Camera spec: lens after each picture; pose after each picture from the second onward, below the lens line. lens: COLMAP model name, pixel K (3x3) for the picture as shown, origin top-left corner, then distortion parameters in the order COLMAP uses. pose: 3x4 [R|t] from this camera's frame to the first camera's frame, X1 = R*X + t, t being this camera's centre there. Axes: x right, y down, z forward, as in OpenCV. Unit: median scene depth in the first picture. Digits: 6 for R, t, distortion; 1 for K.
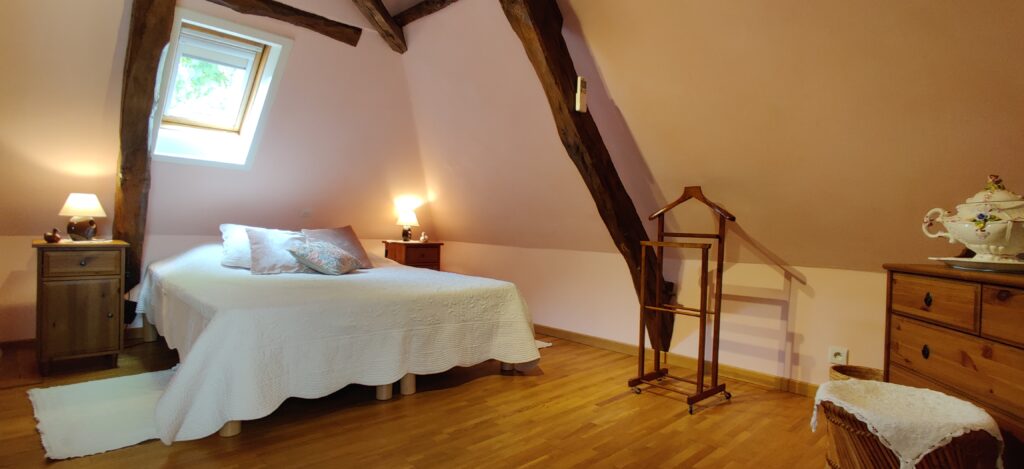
lens RADIAL K [[494.7, 0, 516.1], [0, 494.7, 234.6], [0, 0, 1]] dist [0.000294, -0.014424]
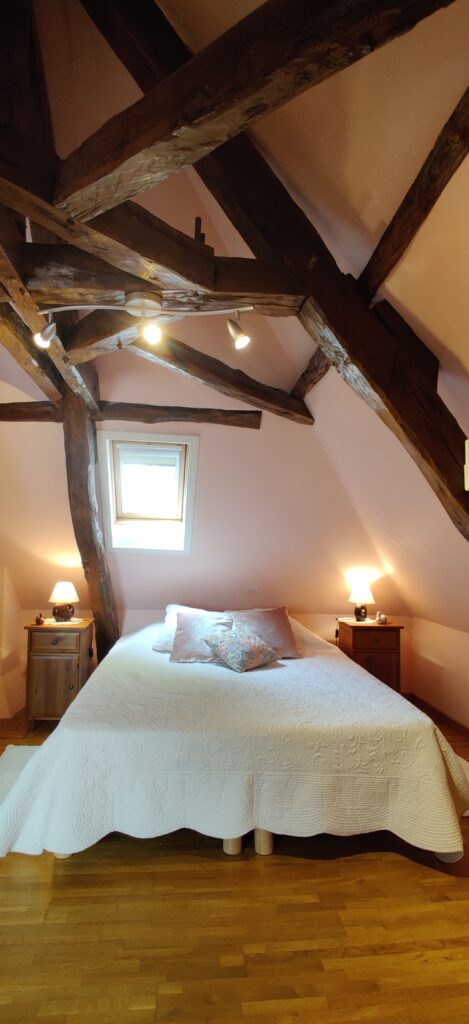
lens RADIAL K [[494.7, 0, 234.5], [0, 494.7, 512.0], [0, 0, 1]] dist [0.000294, -0.014424]
pose [[0.778342, -0.058558, -0.625104, 0.256824], [-0.007933, 0.994644, -0.103053, -0.135786], [0.627791, 0.085169, 0.773709, 0.270885]]
